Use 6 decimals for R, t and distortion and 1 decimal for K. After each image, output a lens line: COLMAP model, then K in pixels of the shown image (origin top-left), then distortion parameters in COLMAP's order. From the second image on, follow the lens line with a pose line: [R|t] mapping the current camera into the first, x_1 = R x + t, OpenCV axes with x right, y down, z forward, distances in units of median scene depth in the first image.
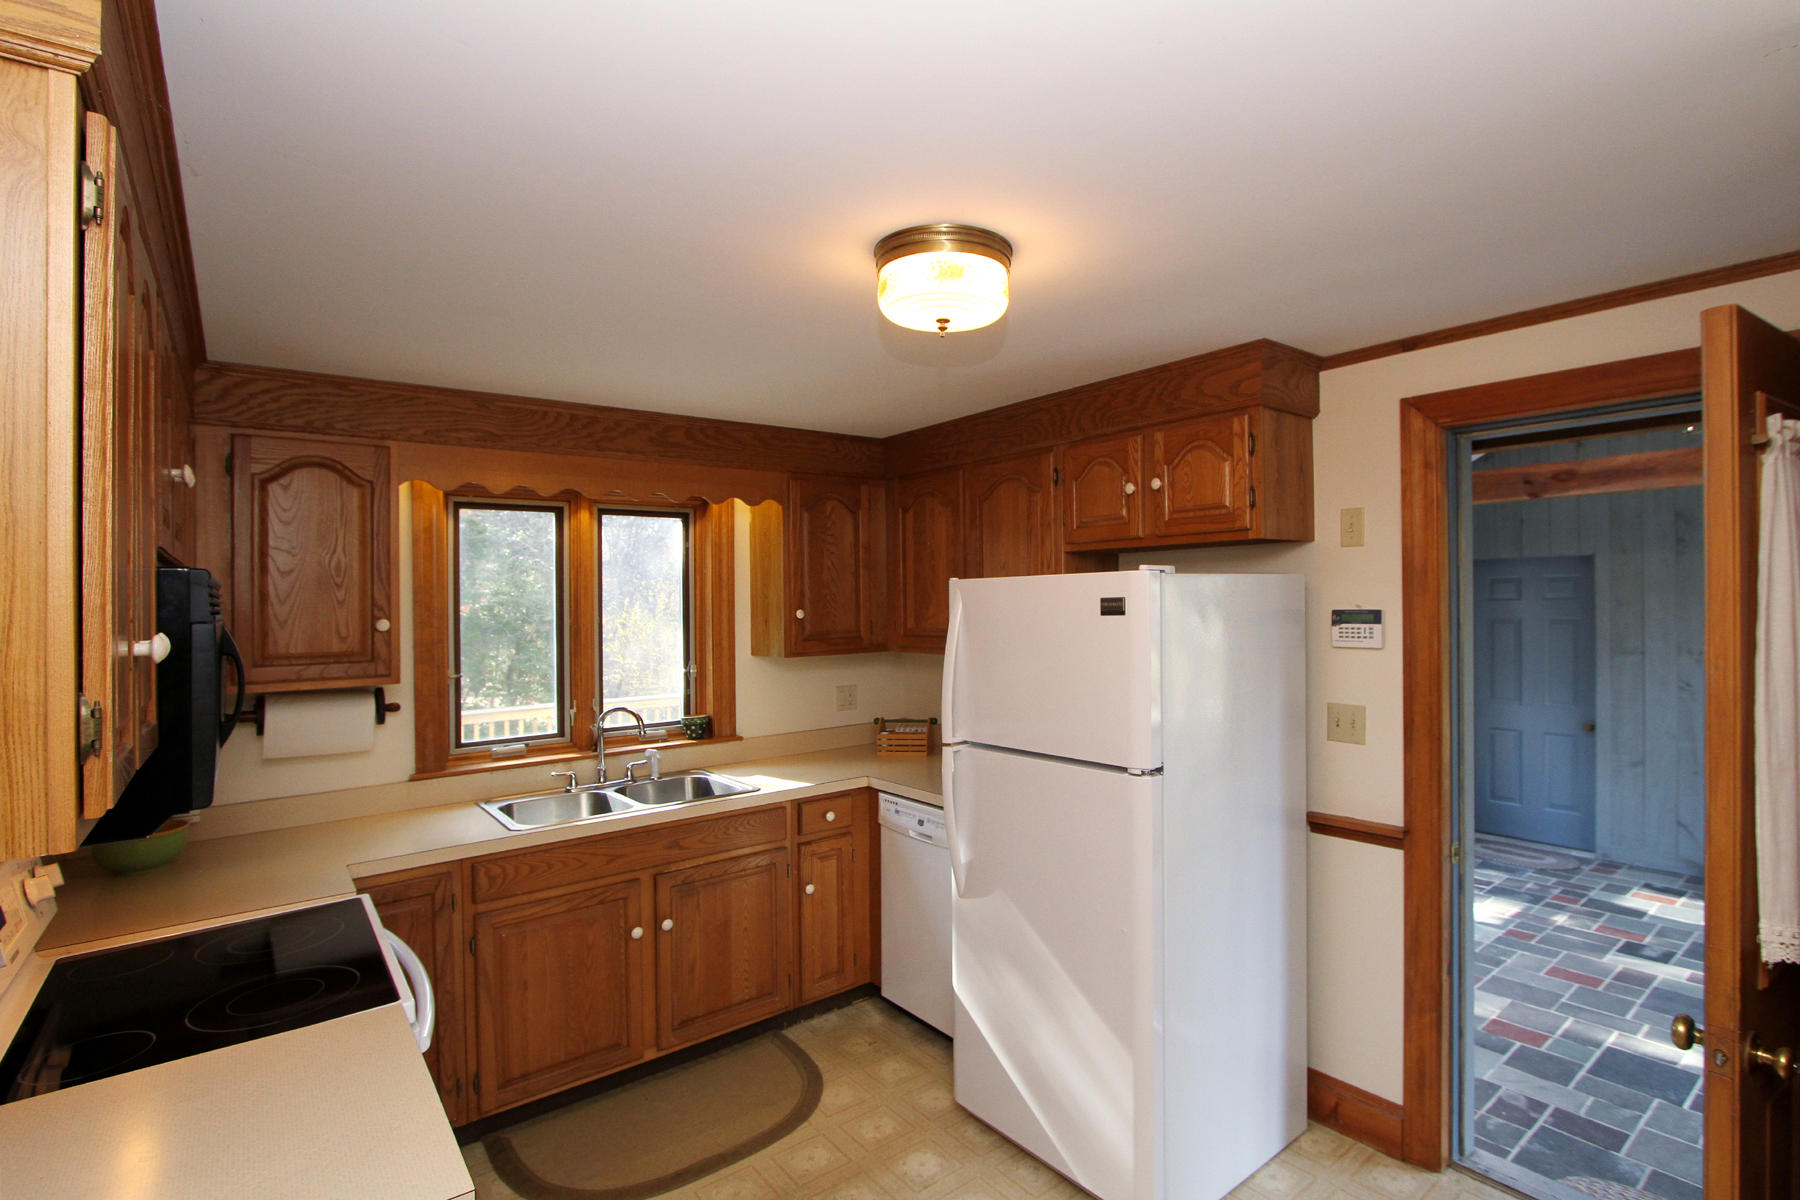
lens RADIAL K [[847.5, 0, 897.3], [0, 847.5, 610.6], [0, 0, 1]] dist [-0.013767, 0.000533]
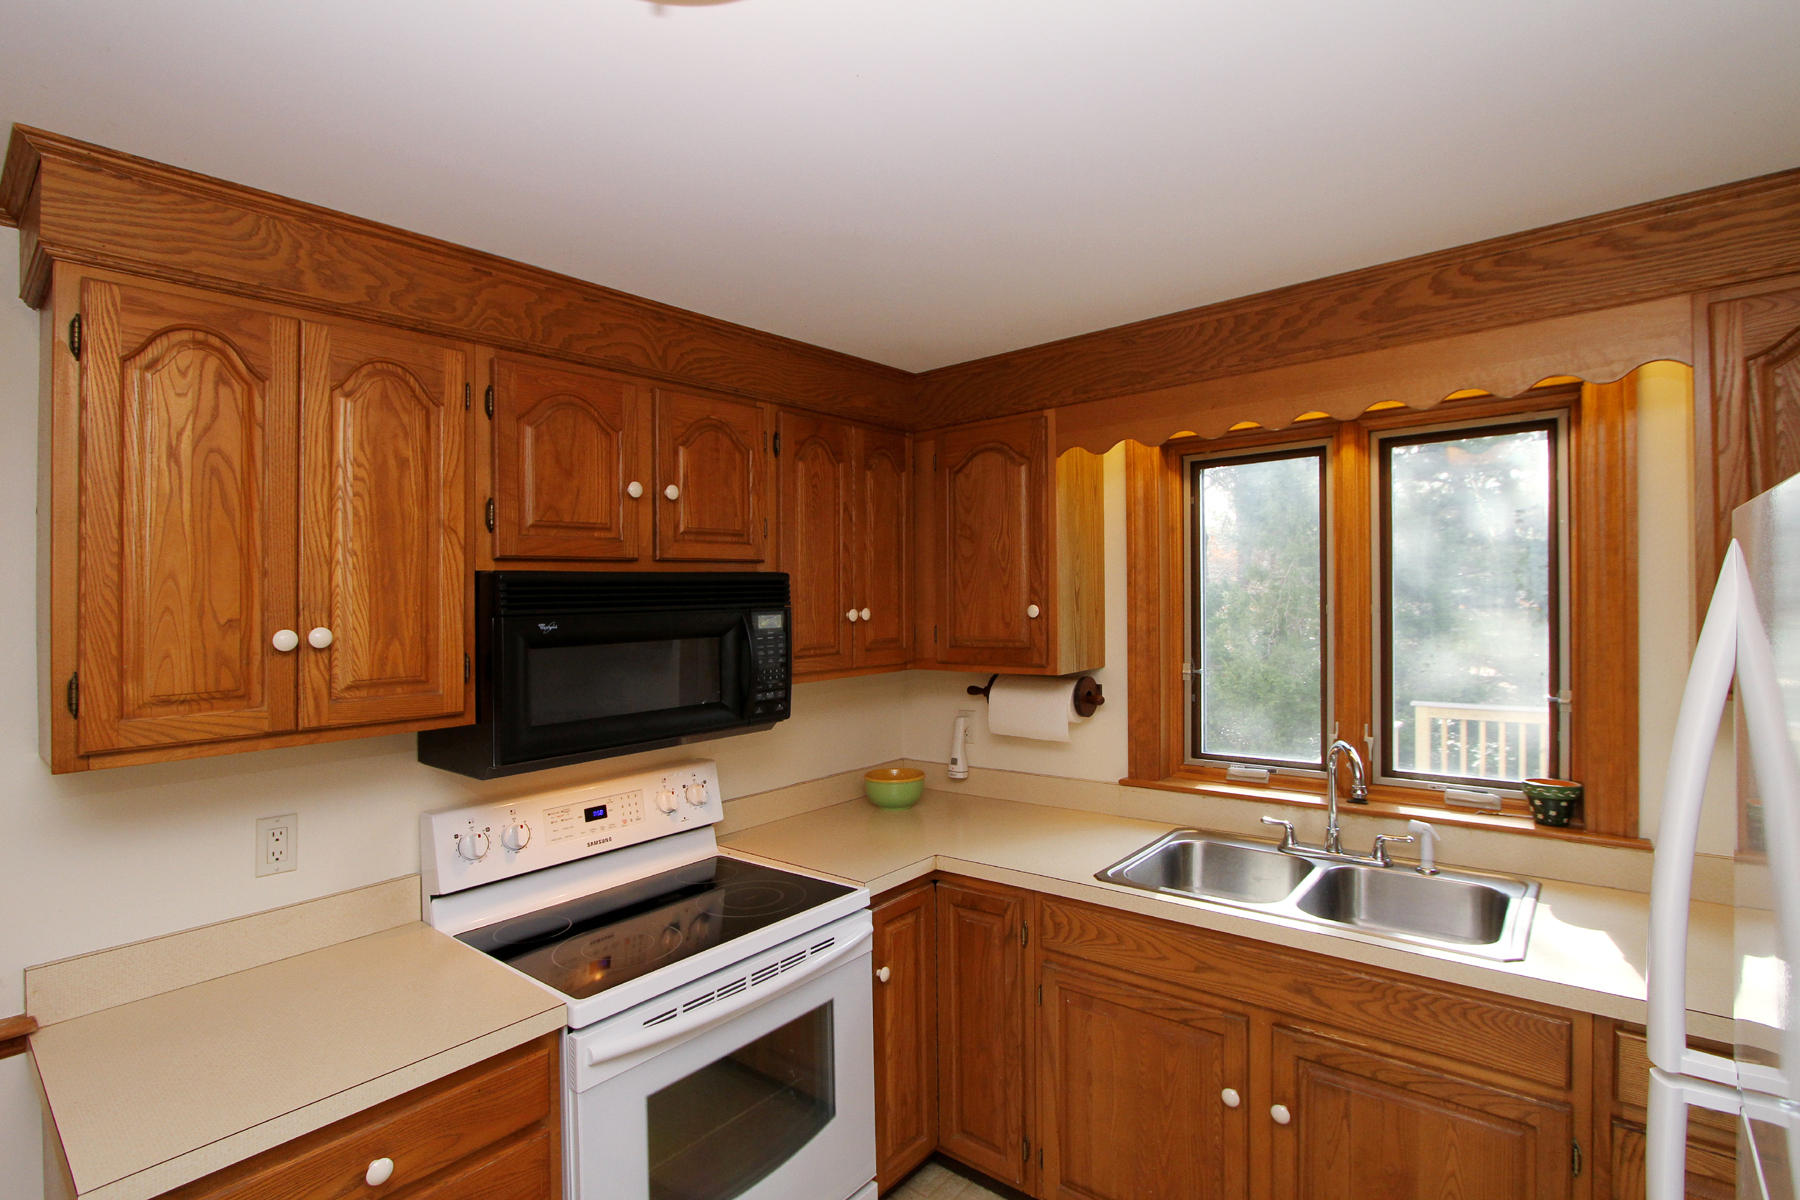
lens RADIAL K [[847.6, 0, 950.0], [0, 847.6, 584.0], [0, 0, 1]] dist [-0.028897, -0.000276]
pose [[0.244894, -0.006094, -0.969531, 0.230932], [0.006222, 0.999970, -0.004713, -0.006368], [0.969530, -0.004878, 0.244925, 0.573666]]
